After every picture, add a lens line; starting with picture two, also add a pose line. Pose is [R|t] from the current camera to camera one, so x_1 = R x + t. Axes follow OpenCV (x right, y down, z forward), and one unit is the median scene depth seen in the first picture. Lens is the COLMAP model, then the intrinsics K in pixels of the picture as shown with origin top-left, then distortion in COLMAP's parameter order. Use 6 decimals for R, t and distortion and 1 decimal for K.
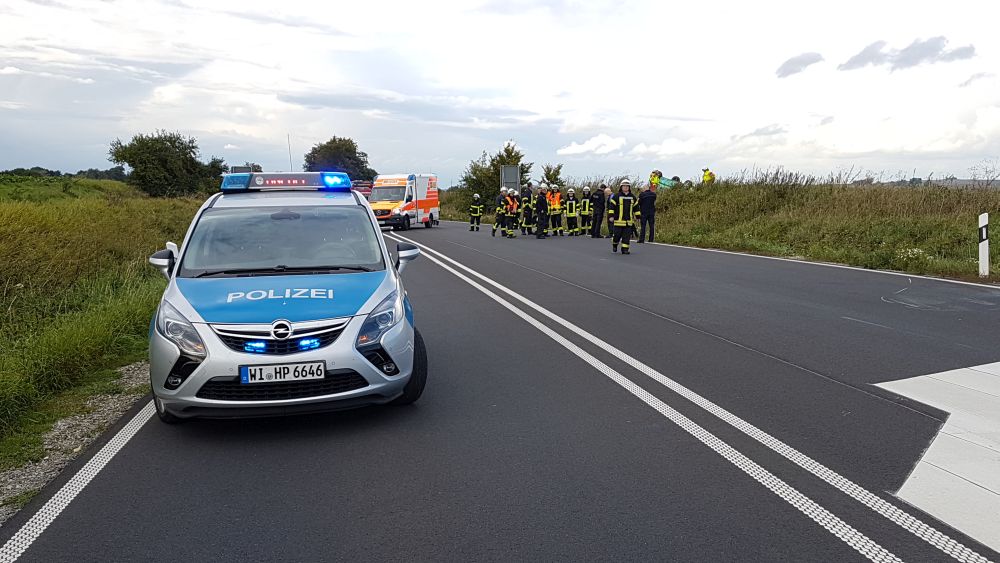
lens RADIAL K [[771.2, 0, 496.7], [0, 771.2, 286.6], [0, 0, 1]] dist [0.118174, -0.095785]
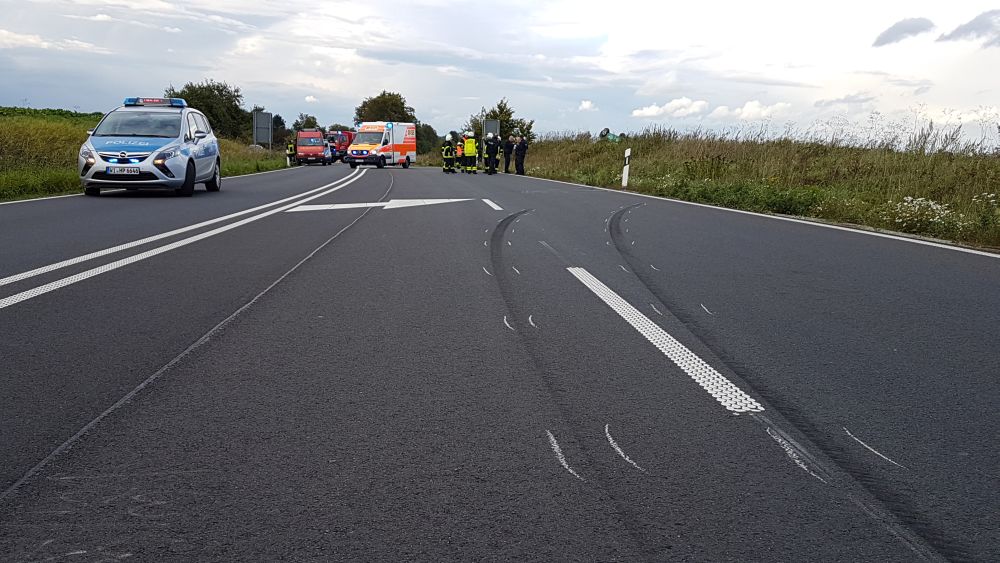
lens RADIAL K [[771.2, 0, 490.8], [0, 771.2, 288.0], [0, 0, 1]] dist [0.118174, -0.095785]
pose [[0.994997, 0.051262, -0.085755, 0.169697], [-0.046771, 0.997468, 0.053580, 0.042822], [0.088284, -0.049301, 0.994875, -0.218260]]
